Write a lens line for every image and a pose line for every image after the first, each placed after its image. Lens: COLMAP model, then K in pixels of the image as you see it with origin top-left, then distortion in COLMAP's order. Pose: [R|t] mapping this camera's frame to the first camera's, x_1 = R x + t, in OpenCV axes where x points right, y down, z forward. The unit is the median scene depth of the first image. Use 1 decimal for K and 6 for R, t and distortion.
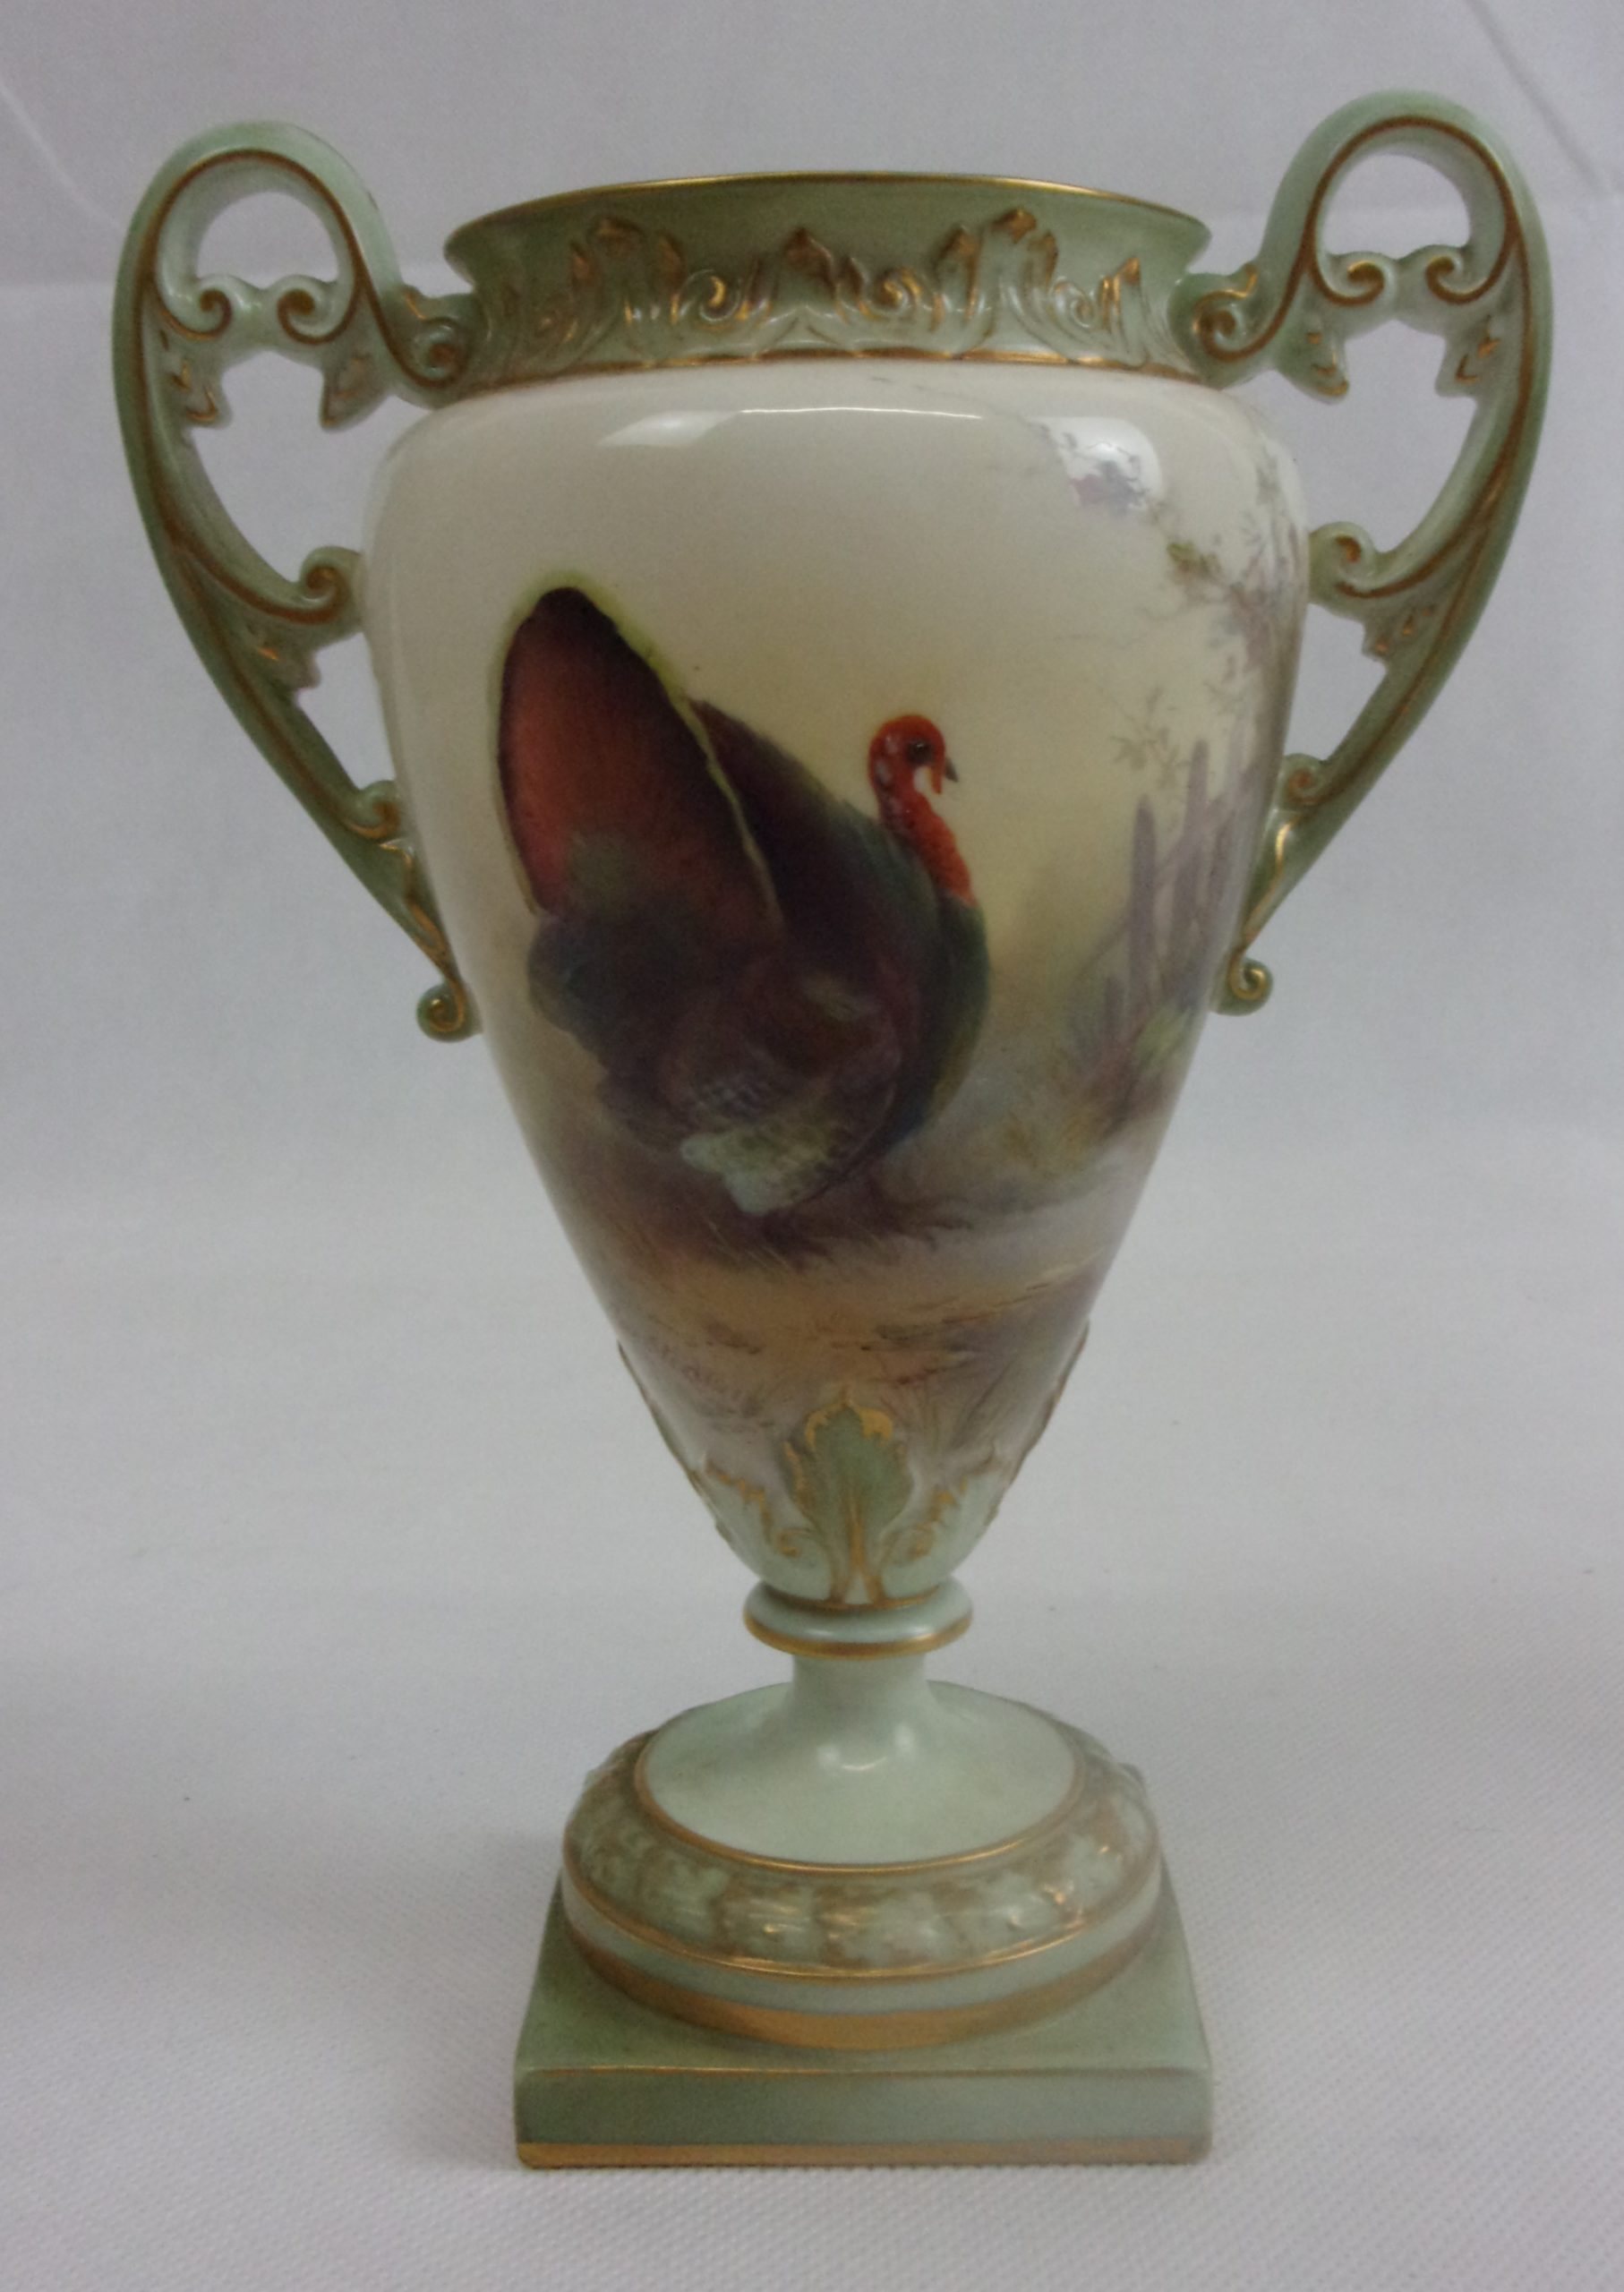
lens RADIAL K [[2578.7, 0, 832.3], [0, 2578.7, 1190.4], [0, 0, 1]] dist [0.004417, 0.000000]
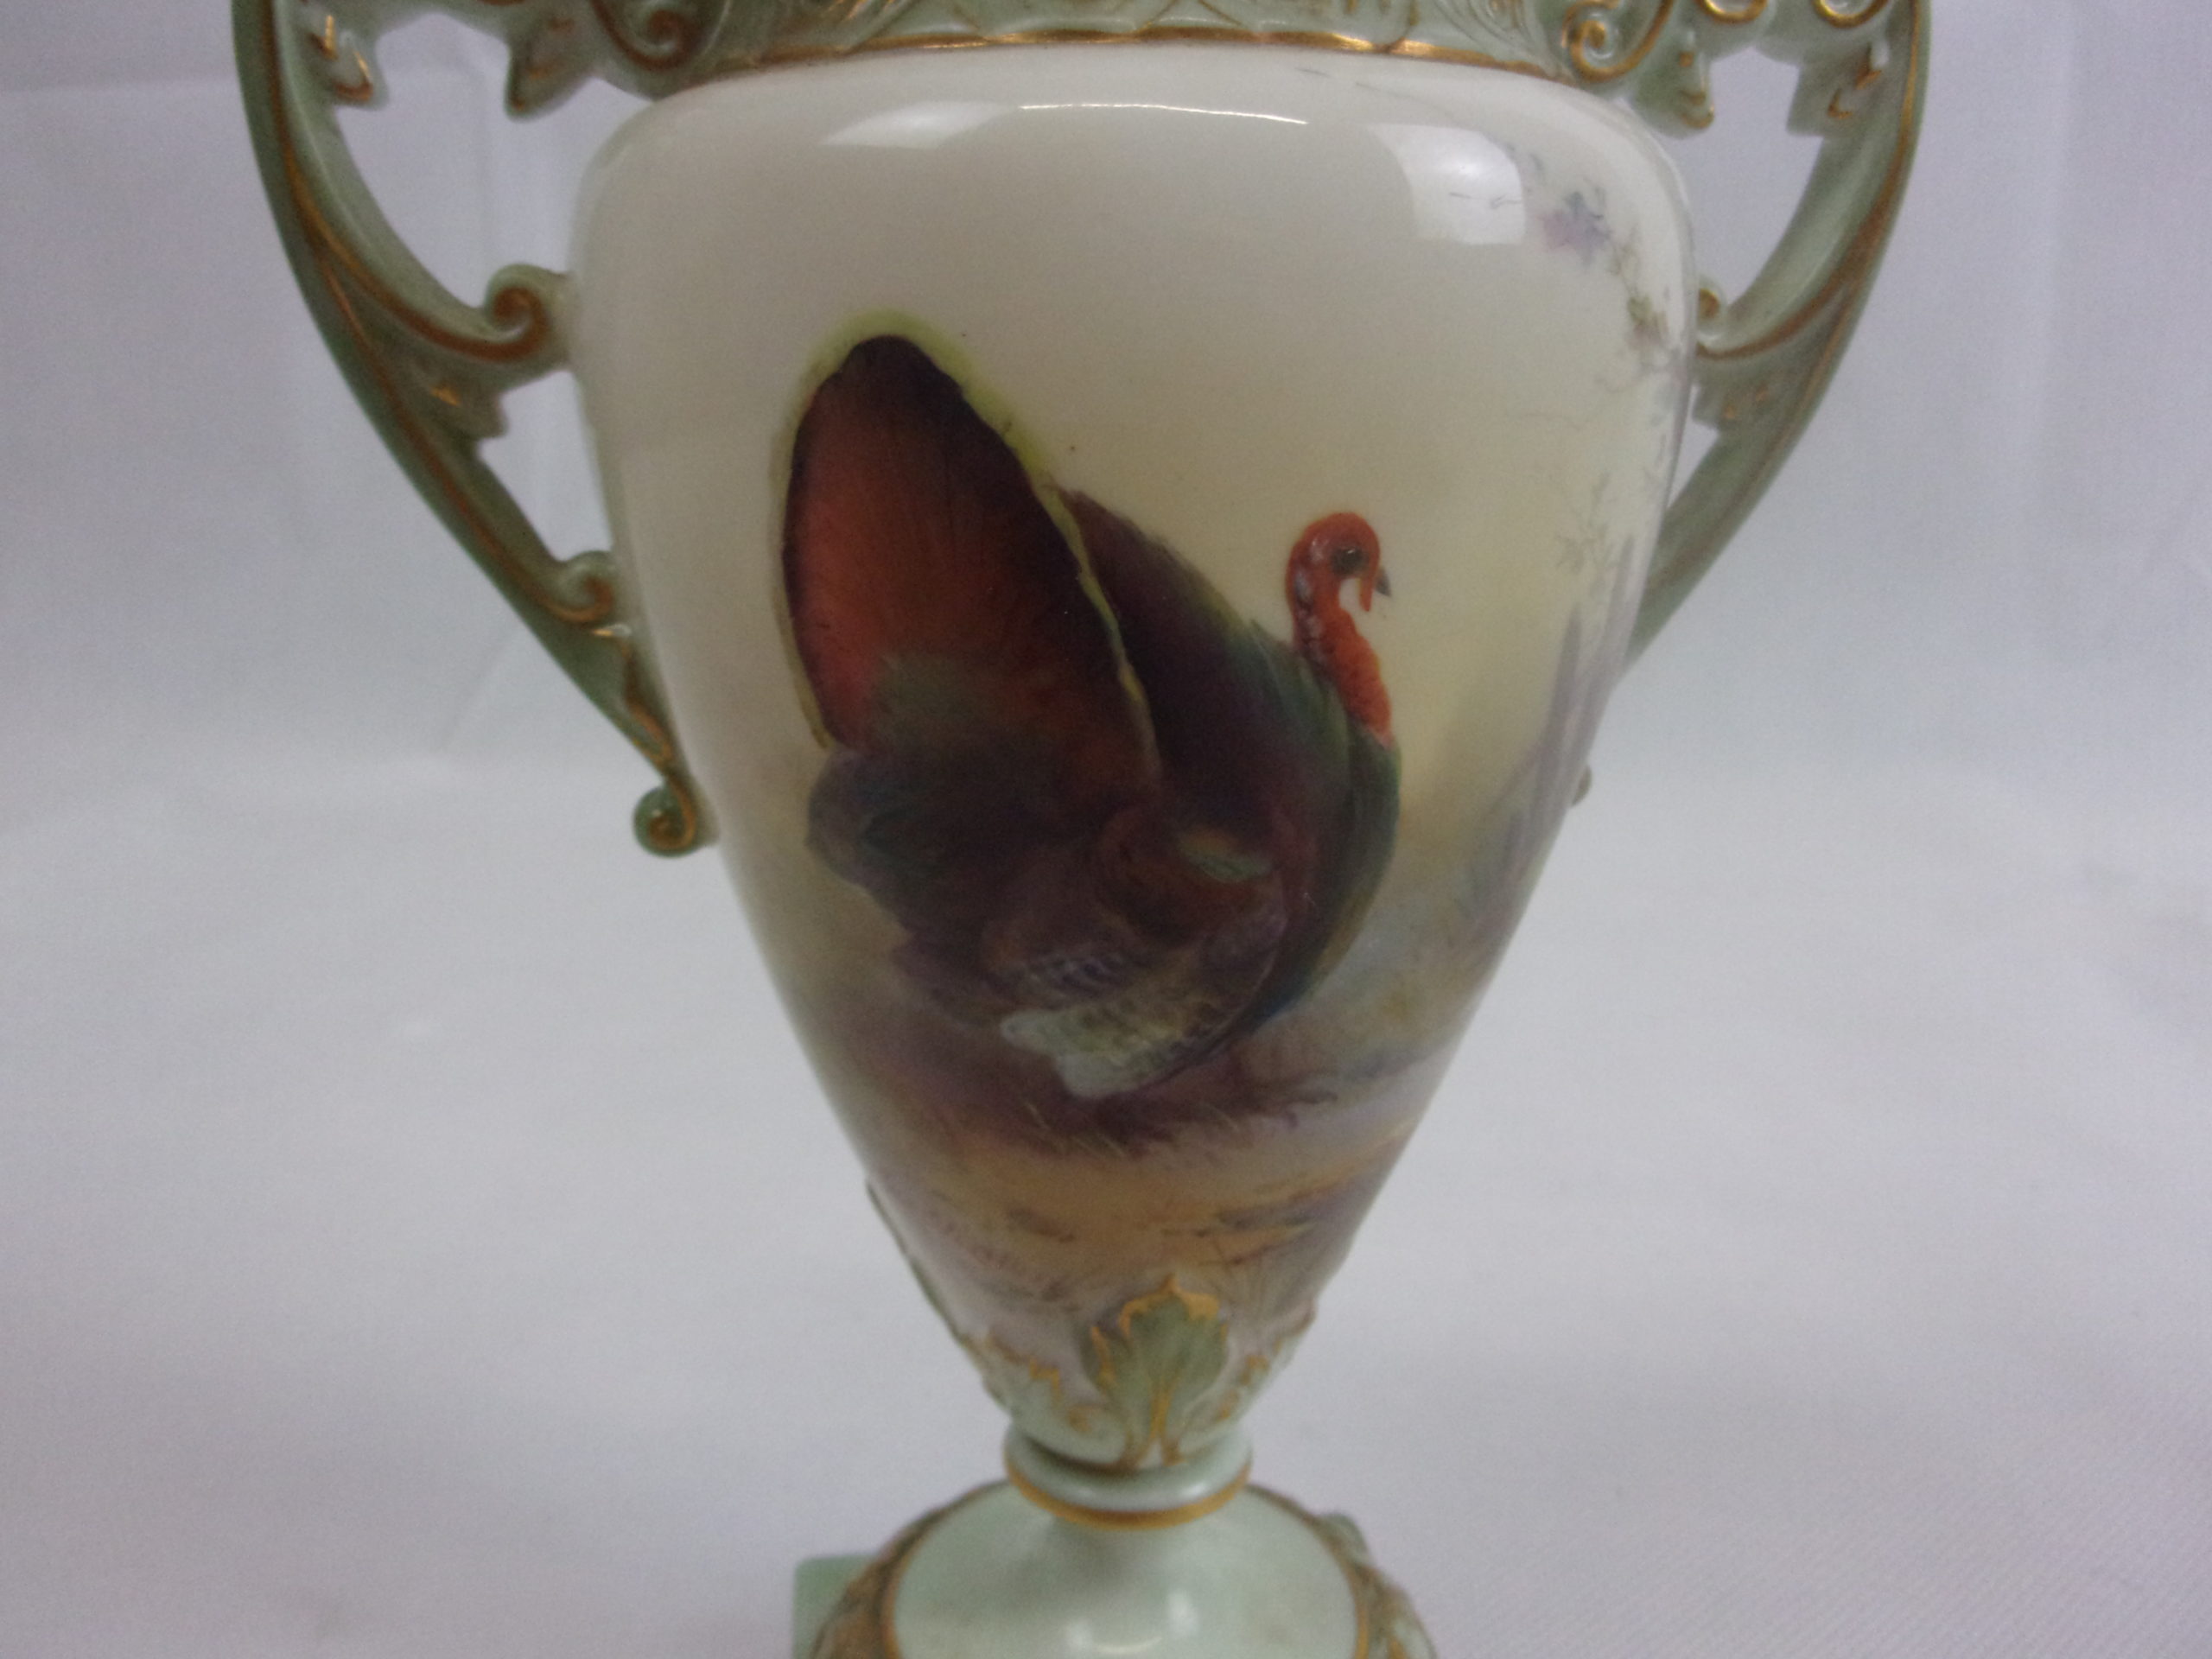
lens RADIAL K [[1908.9, 0, 1106.2], [0, 1908.9, 825.5], [0, 0, 1]] dist [0.011633, 0.004422]
pose [[0.986648, -0.016023, 0.162076, -0.121969], [0.009334, 0.999076, 0.041946, -0.103669], [-0.162599, -0.039873, 0.985886, 0.396401]]
